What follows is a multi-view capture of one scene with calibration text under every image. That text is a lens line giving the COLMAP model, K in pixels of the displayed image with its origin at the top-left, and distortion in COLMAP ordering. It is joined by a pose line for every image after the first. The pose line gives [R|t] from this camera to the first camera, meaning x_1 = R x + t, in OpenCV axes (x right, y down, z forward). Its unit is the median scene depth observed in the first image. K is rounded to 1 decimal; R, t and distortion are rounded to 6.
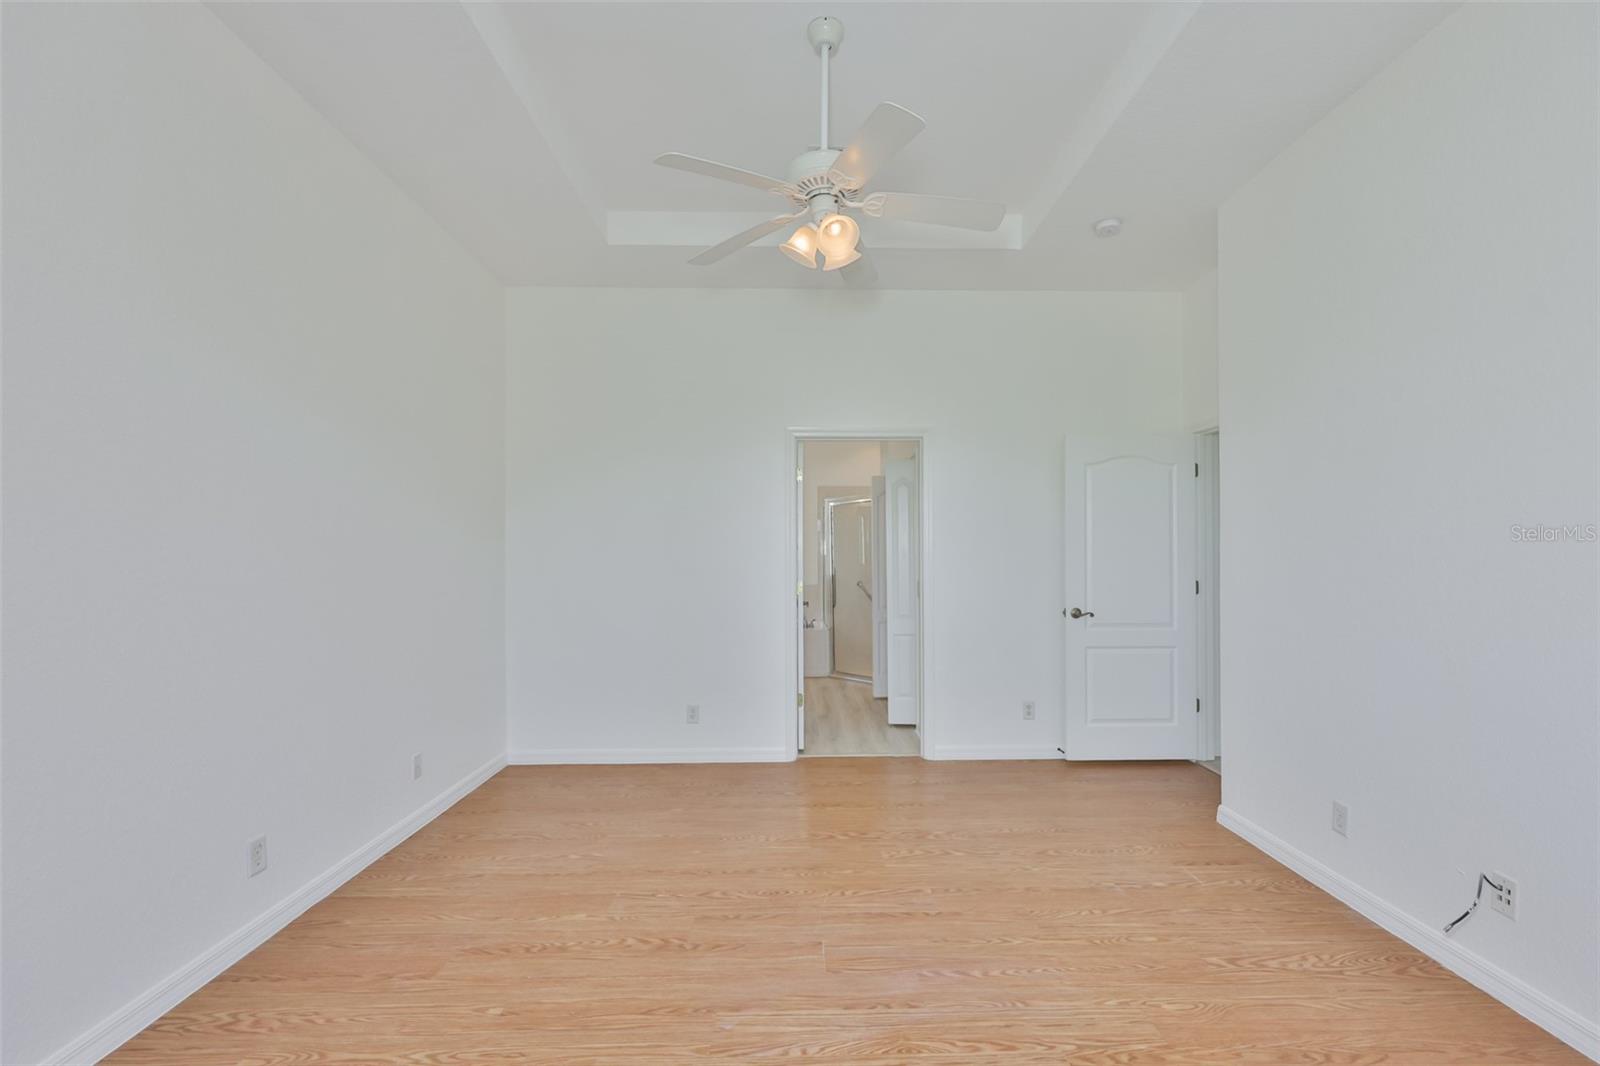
lens RADIAL K [[704.4, 0, 800.0], [0, 704.4, 533.0], [0, 0, 1]] dist [-0.006592, -0.000111]
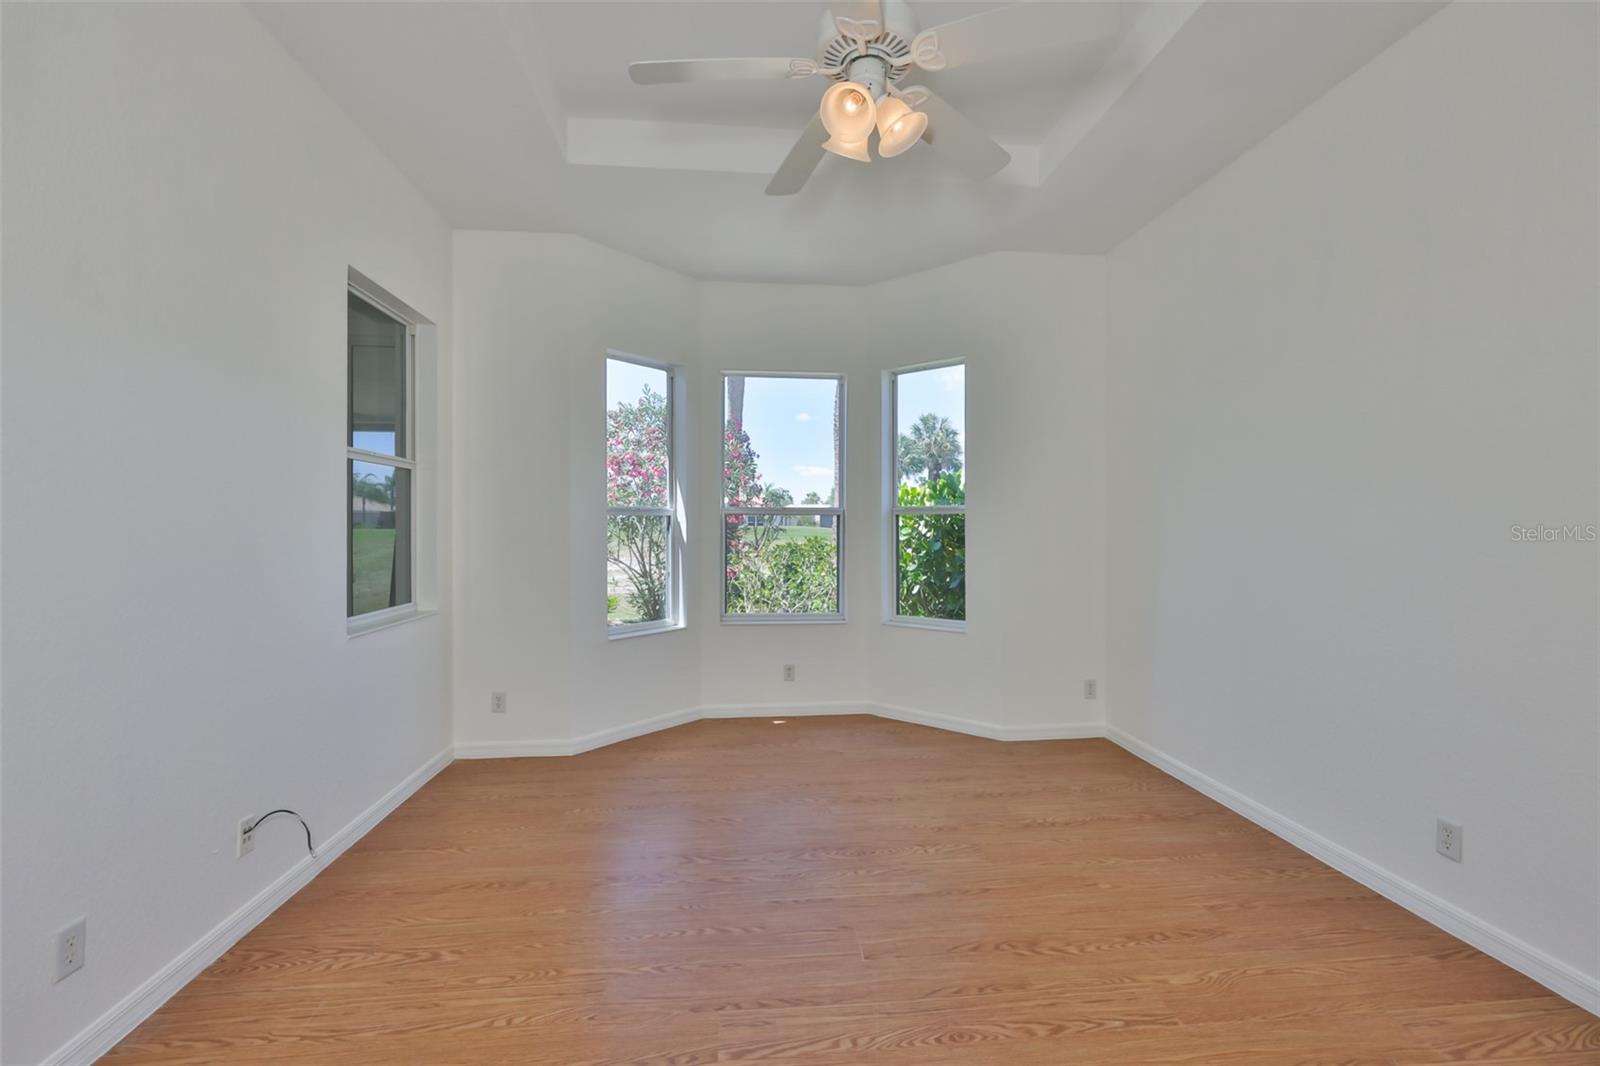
lens RADIAL K [[704.4, 0, 800.0], [0, 704.4, 533.0], [0, 0, 1]] dist [-0.006592, -0.000111]
pose [[-0.995816, 0.007761, -0.091050, 0.193676], [0.010280, 0.999576, -0.027227, 0.062527], [0.090801, -0.028049, -0.995474, 1.924217]]
